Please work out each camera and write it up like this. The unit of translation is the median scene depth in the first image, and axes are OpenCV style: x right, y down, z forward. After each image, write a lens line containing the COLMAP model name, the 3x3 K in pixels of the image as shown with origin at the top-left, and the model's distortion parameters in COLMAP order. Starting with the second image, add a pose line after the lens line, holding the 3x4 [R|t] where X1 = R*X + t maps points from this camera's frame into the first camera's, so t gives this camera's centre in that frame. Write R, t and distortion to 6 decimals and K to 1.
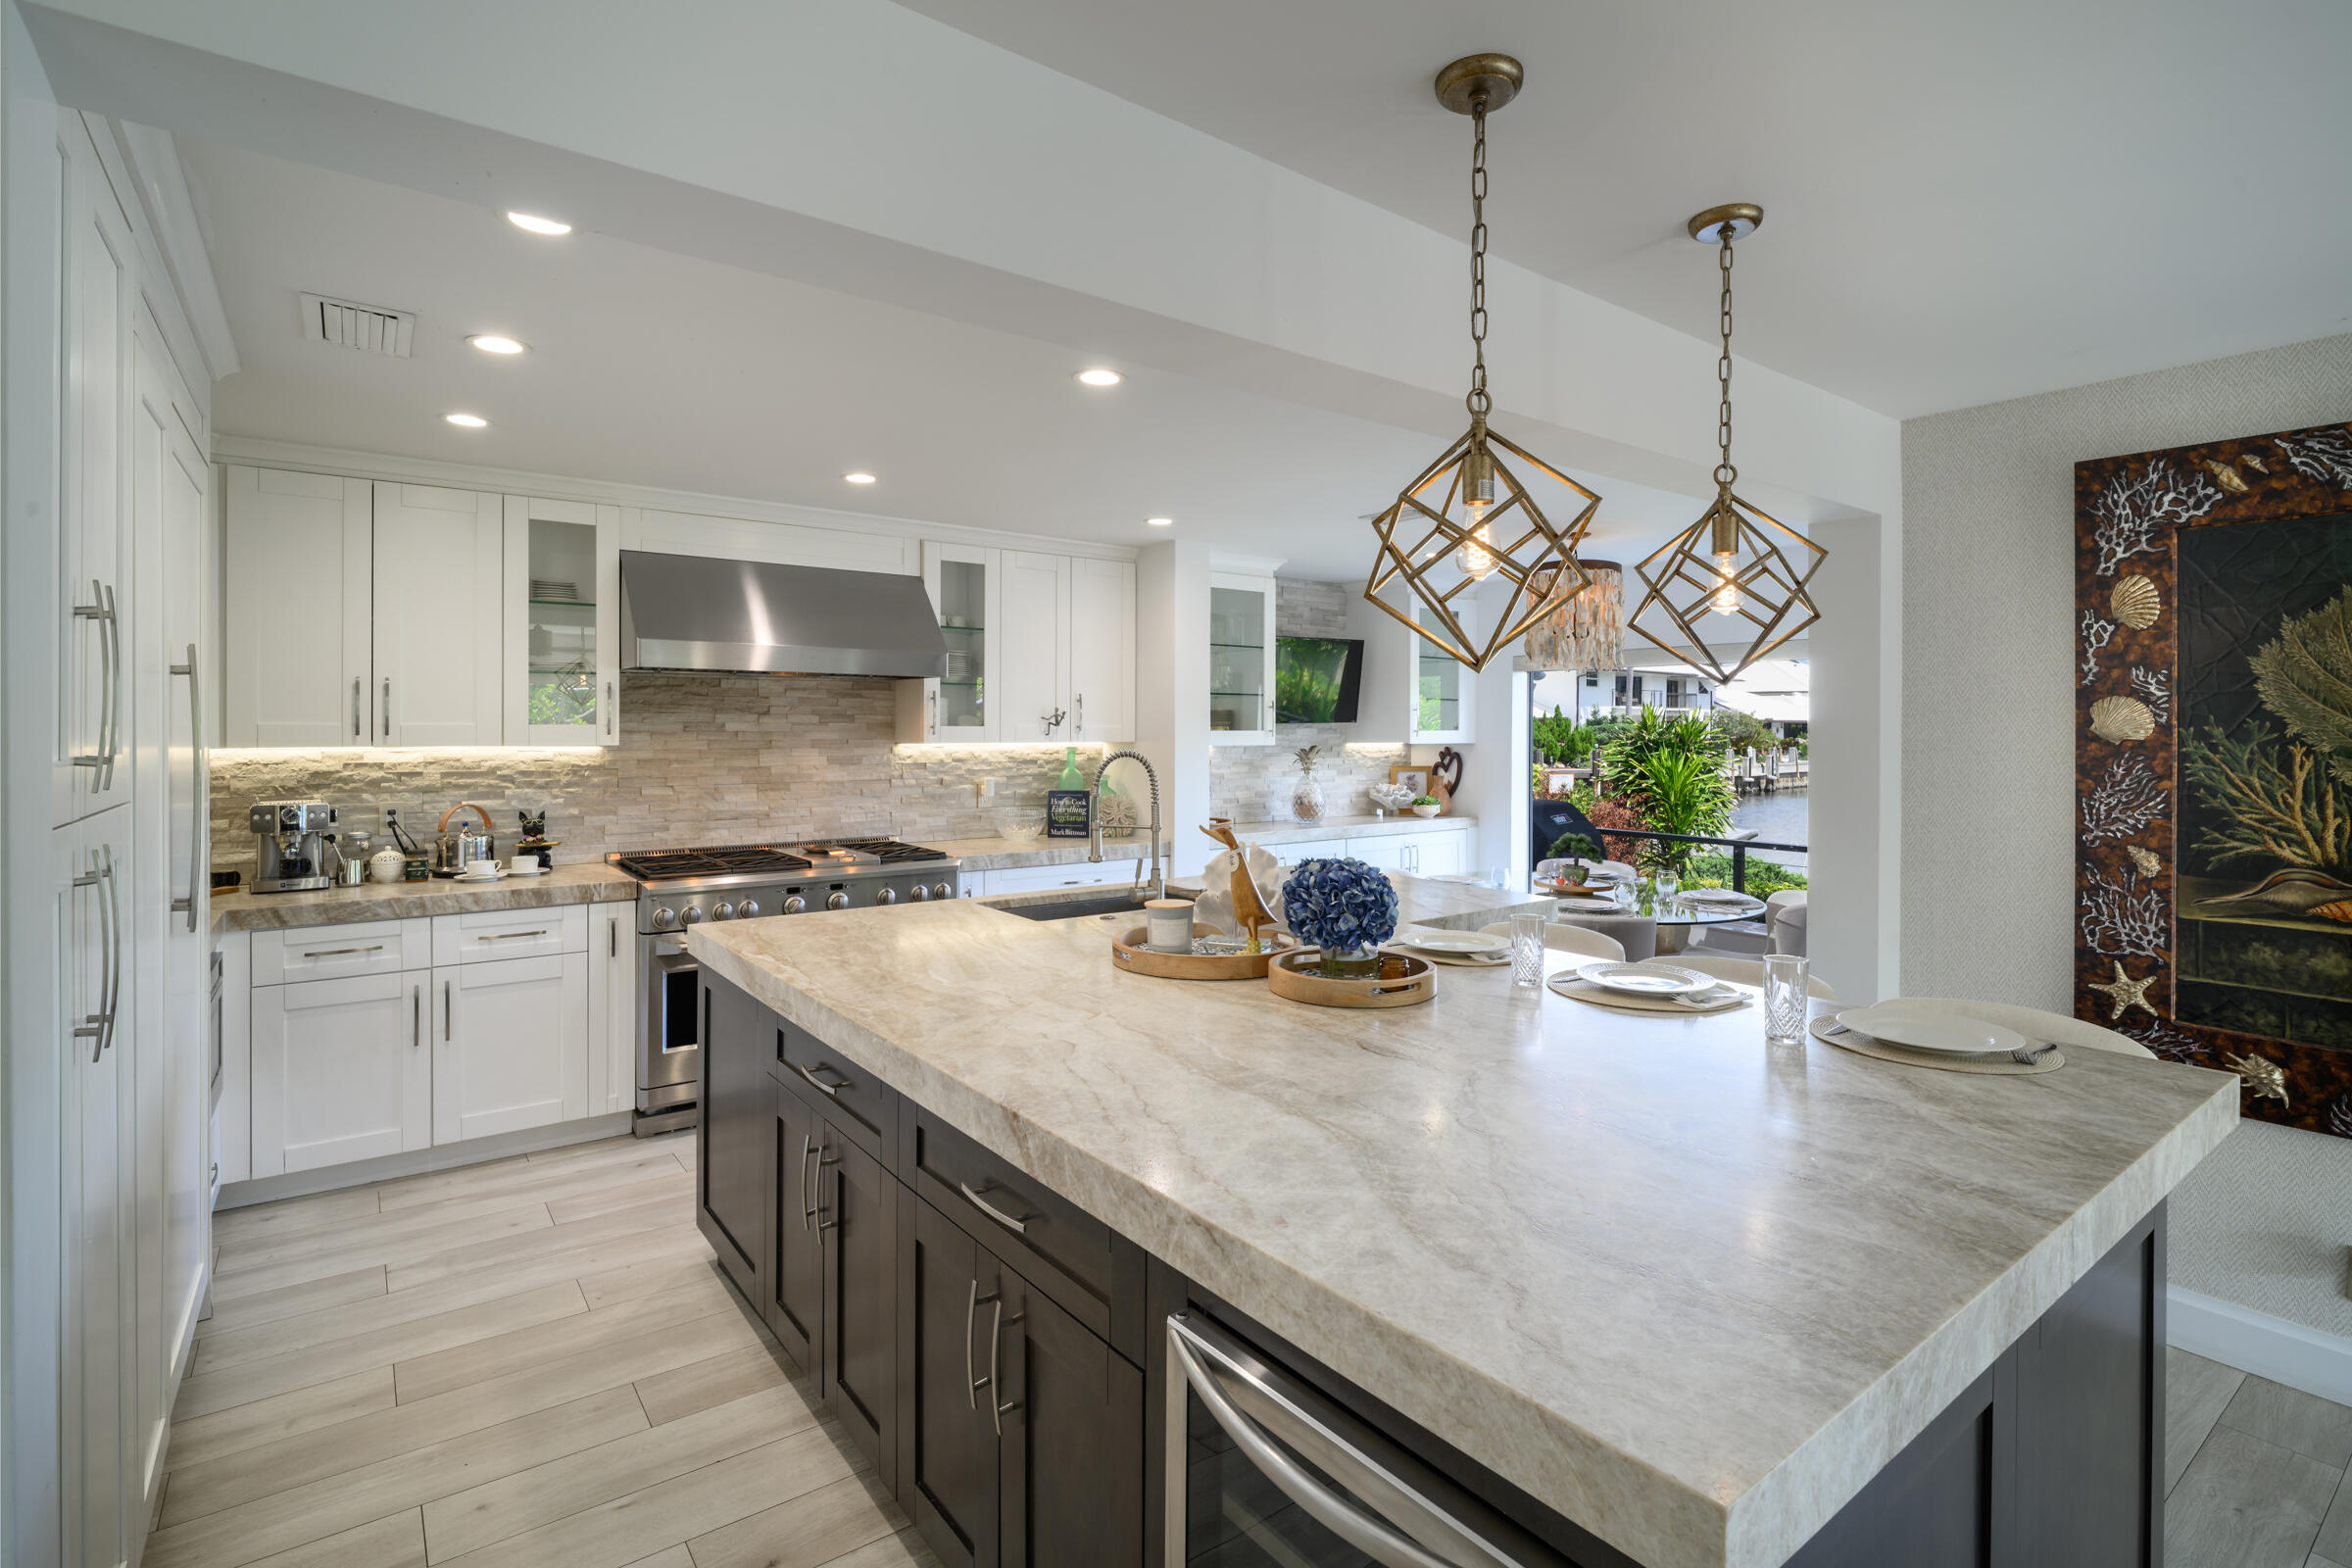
lens RADIAL K [[1088.3, 0, 1136.8], [0, 1088.3, 735.1], [0, 0, 1]] dist [-0.019496, -0.000526]
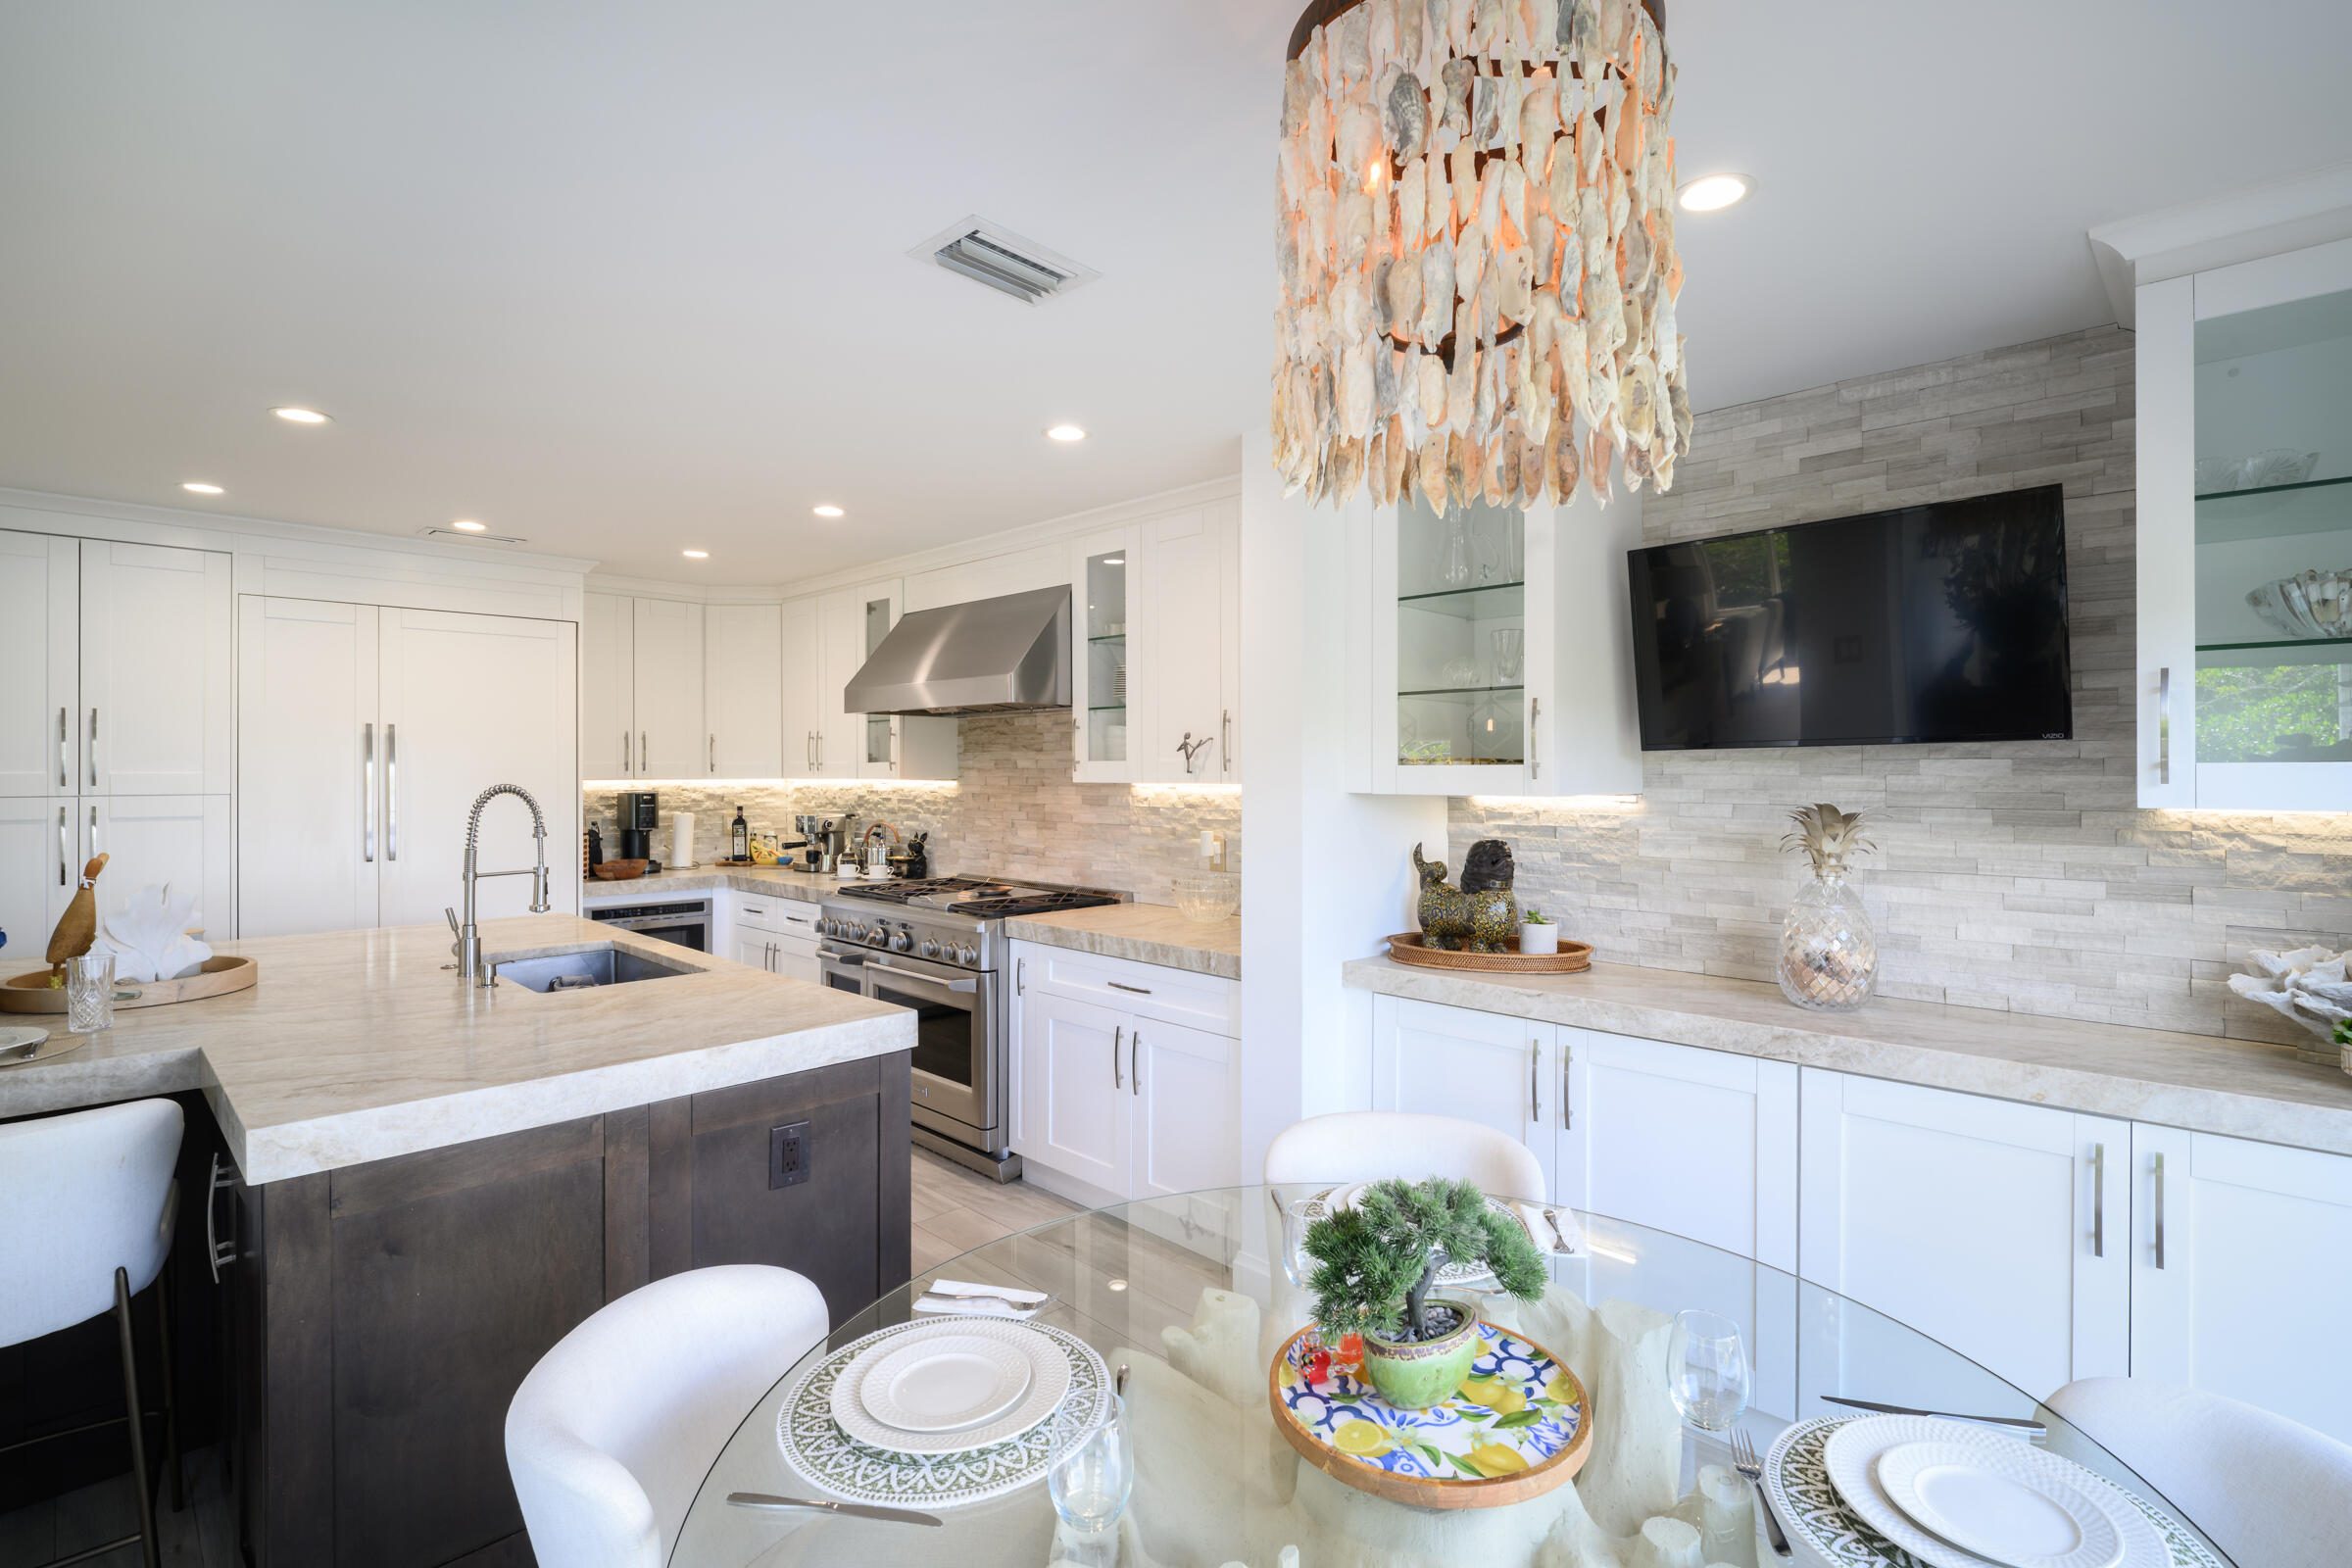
lens RADIAL K [[1087.1, 0, 1176.0], [0, 1087.1, 784.0], [0, 0, 1]] dist [-0.000896, -0.000167]
pose [[0.183478, 0.006105, -0.983005, 0.674885], [-0.011852, 0.999922, 0.003998, 0.005606], [0.982952, 0.010917, 0.183536, 0.975325]]
